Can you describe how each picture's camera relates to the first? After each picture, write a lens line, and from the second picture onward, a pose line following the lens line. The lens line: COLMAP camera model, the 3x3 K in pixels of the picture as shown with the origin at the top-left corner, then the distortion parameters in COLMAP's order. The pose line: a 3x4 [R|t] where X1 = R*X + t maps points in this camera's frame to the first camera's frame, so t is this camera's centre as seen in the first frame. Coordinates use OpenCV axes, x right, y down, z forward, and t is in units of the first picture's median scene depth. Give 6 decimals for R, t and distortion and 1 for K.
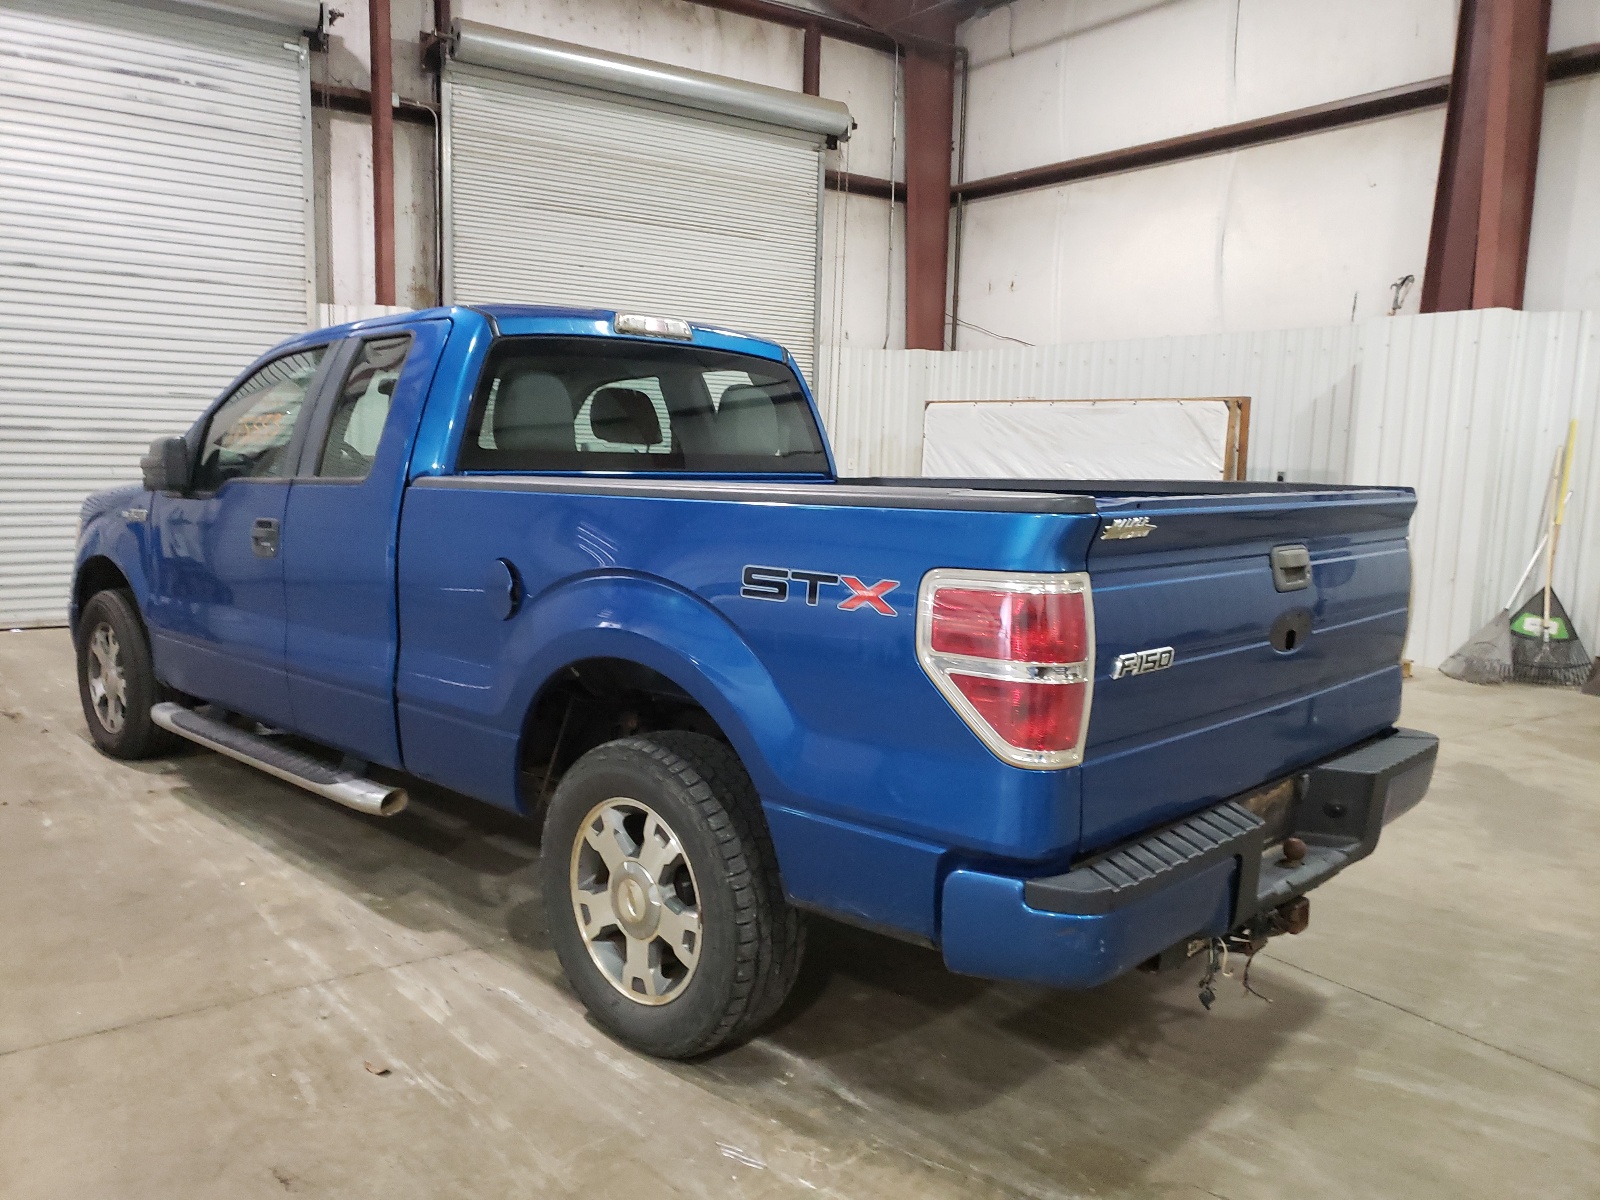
lens RADIAL K [[1230.3, 0, 809.5], [0, 1230.3, 602.8], [0, 0, 1]] dist [0.014541, 0.004606]
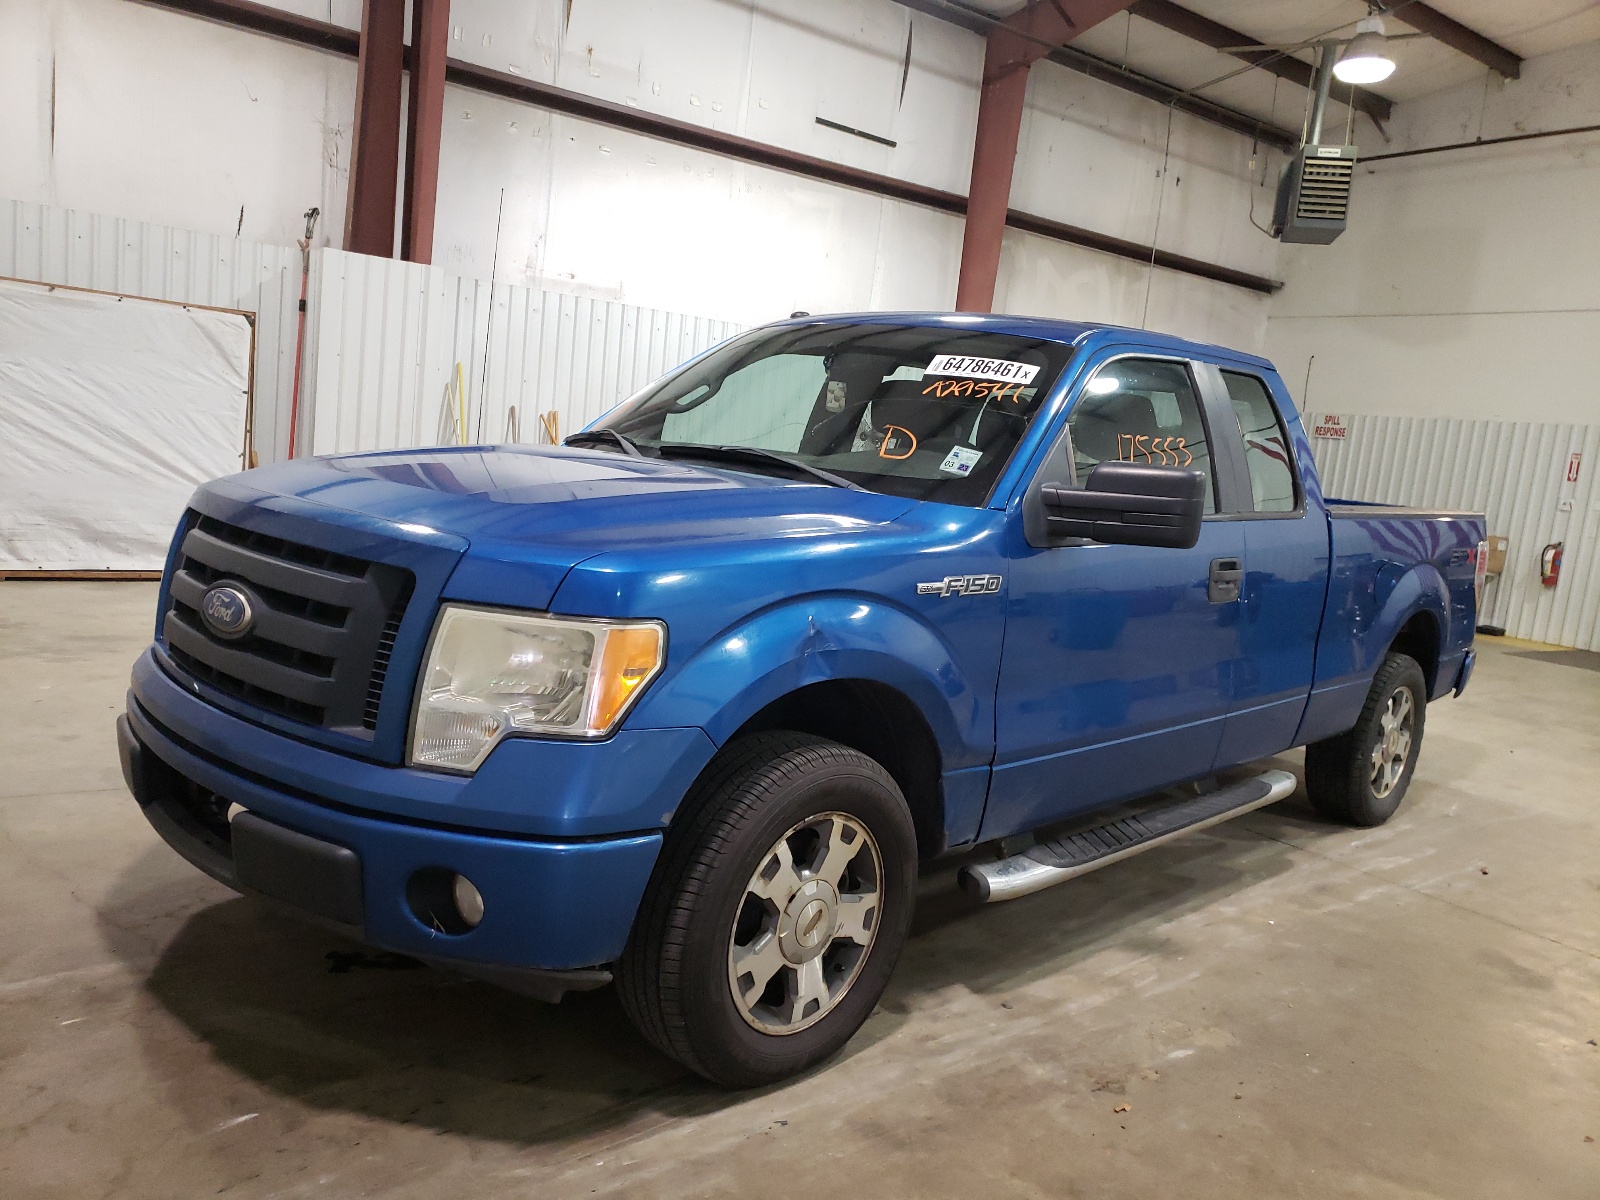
lens RADIAL K [[1230.3, 0, 809.5], [0, 1230.3, 602.8], [0, 0, 1]] dist [0.014541, 0.004606]
pose [[0.007958, -0.153493, 0.988118, -0.907868], [0.029641, 0.987751, 0.153197, -0.122590], [-0.999529, 0.028070, 0.012411, 0.874237]]
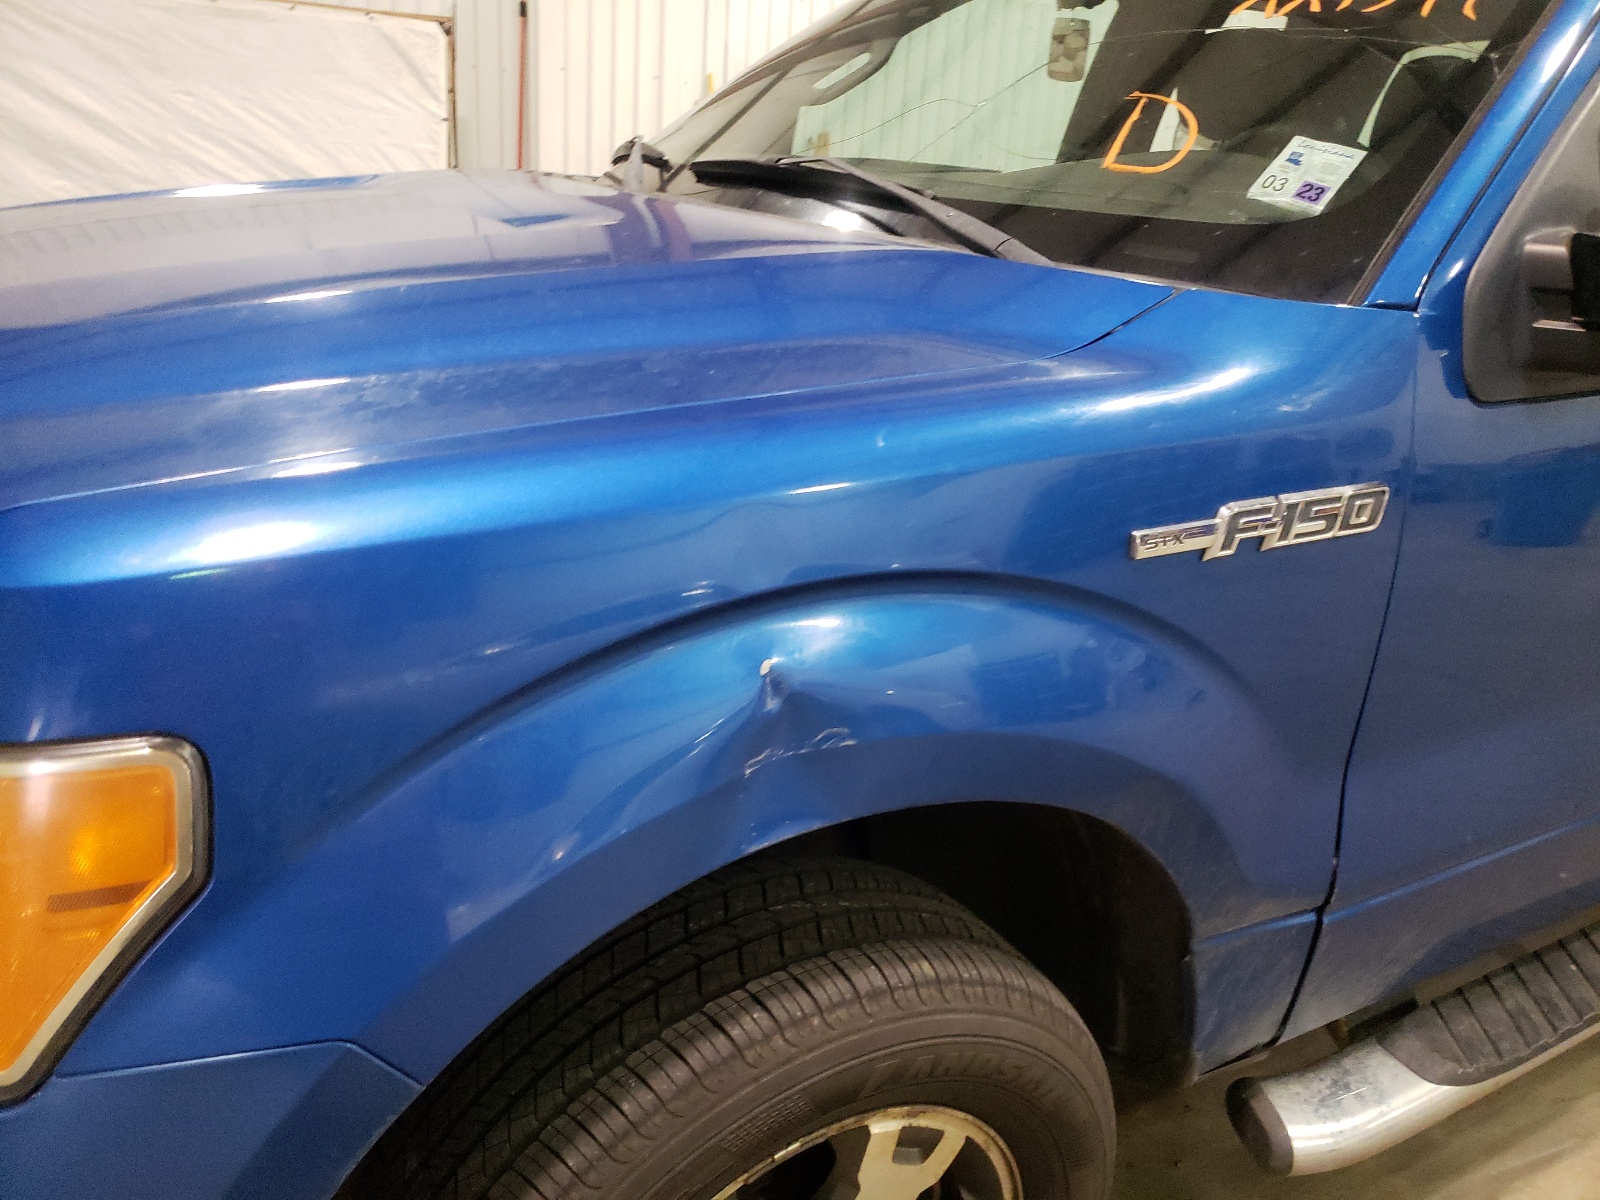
lens RADIAL K [[1257.3, 0, 806.5], [0, 1257.3, 603.4], [0, 0, 1]] dist [0.007364, 0.012864]
pose [[0.273265, -0.339397, 0.900076, -0.643860], [0.063024, 0.939996, 0.335315, -0.109920], [-0.959872, -0.034903, 0.278258, 0.837560]]
